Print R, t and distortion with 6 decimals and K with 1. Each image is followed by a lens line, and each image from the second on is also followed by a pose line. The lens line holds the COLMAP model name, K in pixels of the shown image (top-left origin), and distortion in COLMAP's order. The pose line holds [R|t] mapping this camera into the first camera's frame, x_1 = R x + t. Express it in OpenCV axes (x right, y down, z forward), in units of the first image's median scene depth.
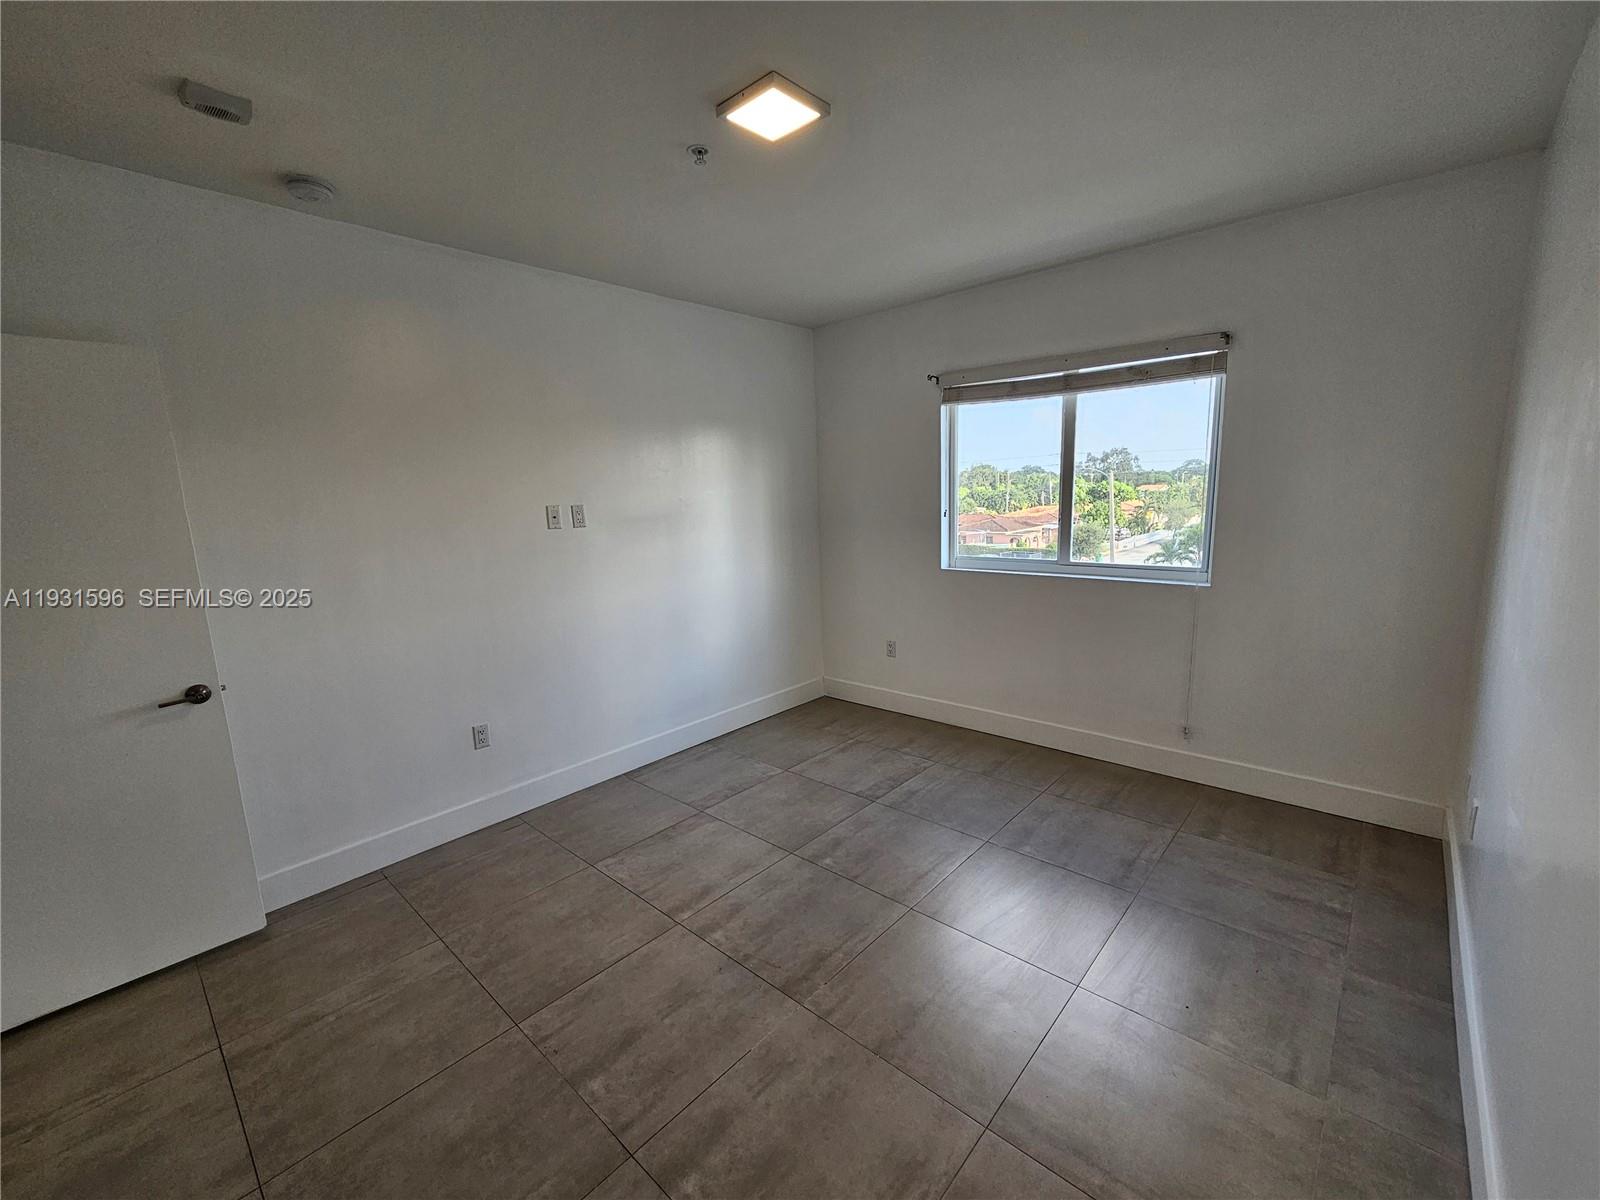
lens RADIAL K [[664.5, 0, 814.2], [0, 664.5, 593.8], [0, 0, 1]] dist [0.001541, -0.000133]
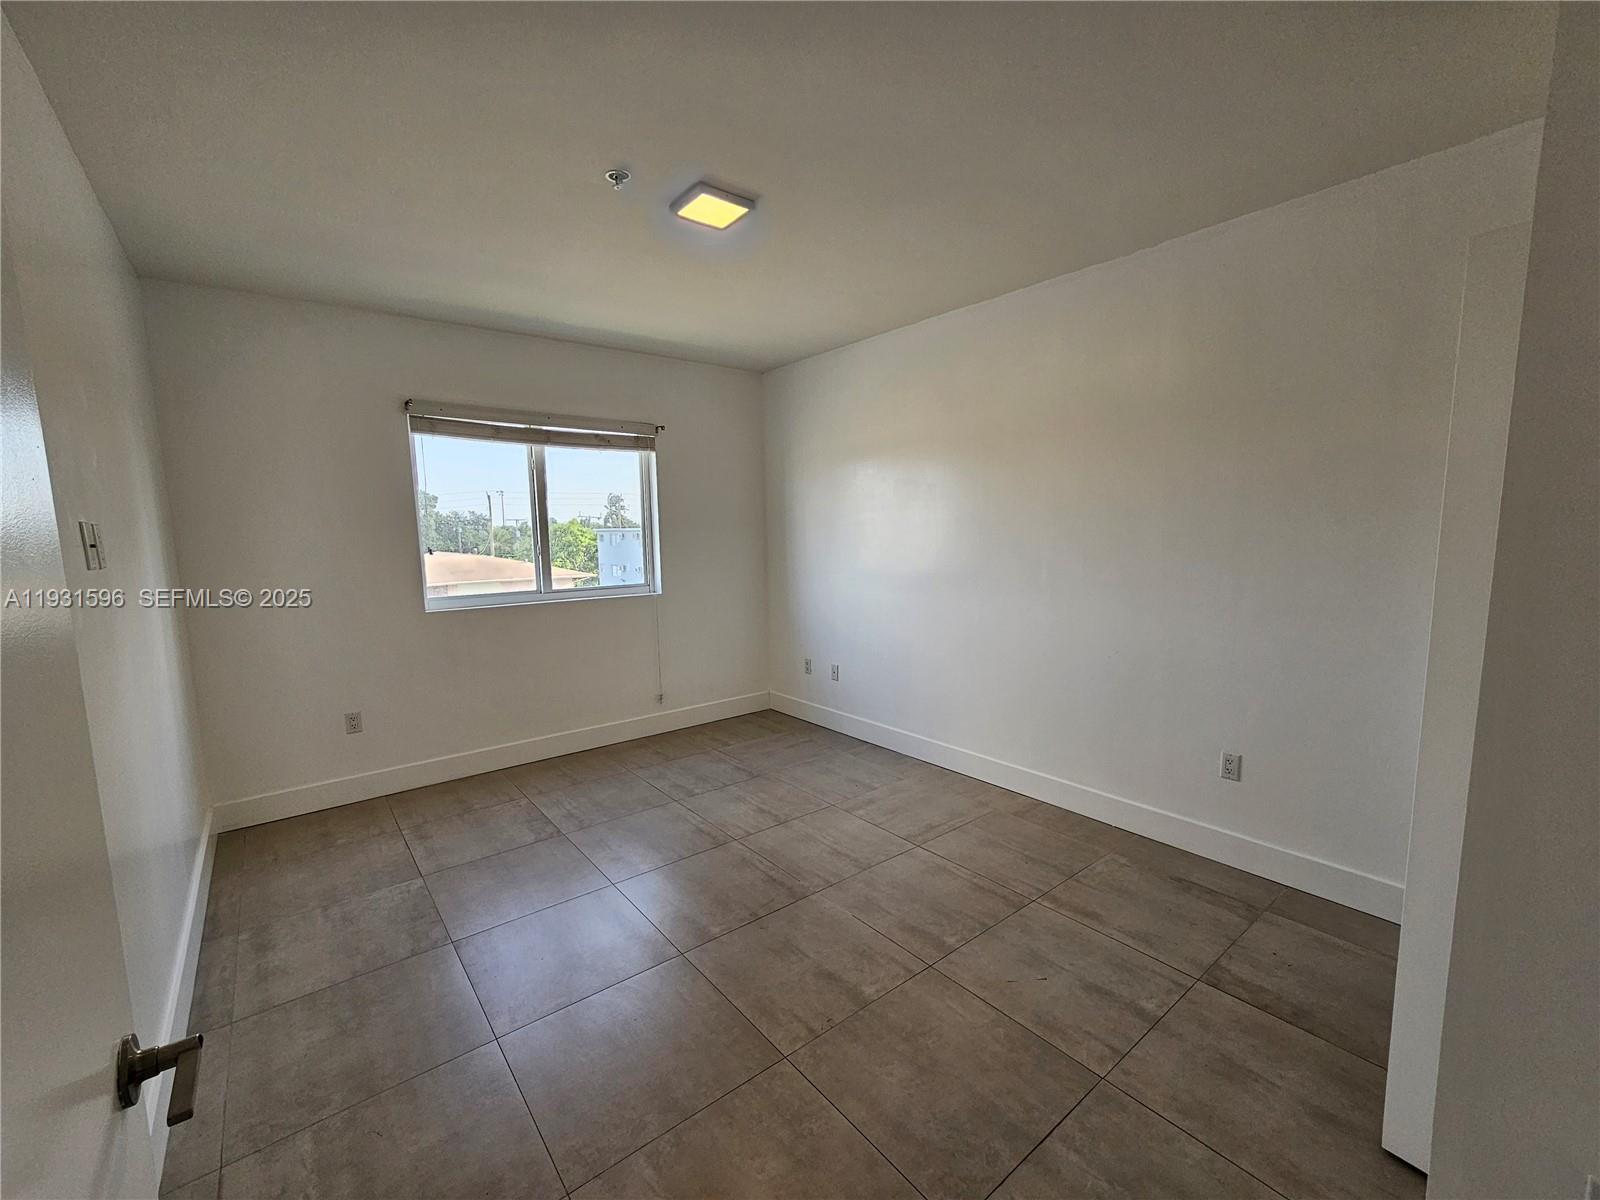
lens RADIAL K [[664.5, 0, 814.2], [0, 664.5, 593.8], [0, 0, 1]] dist [0.001541, -0.000133]
pose [[0.165955, -0.067892, 0.983793, -0.720047], [0.166758, 0.985192, 0.039858, -0.011726], [-0.971931, 0.157441, 0.174819, 0.381464]]
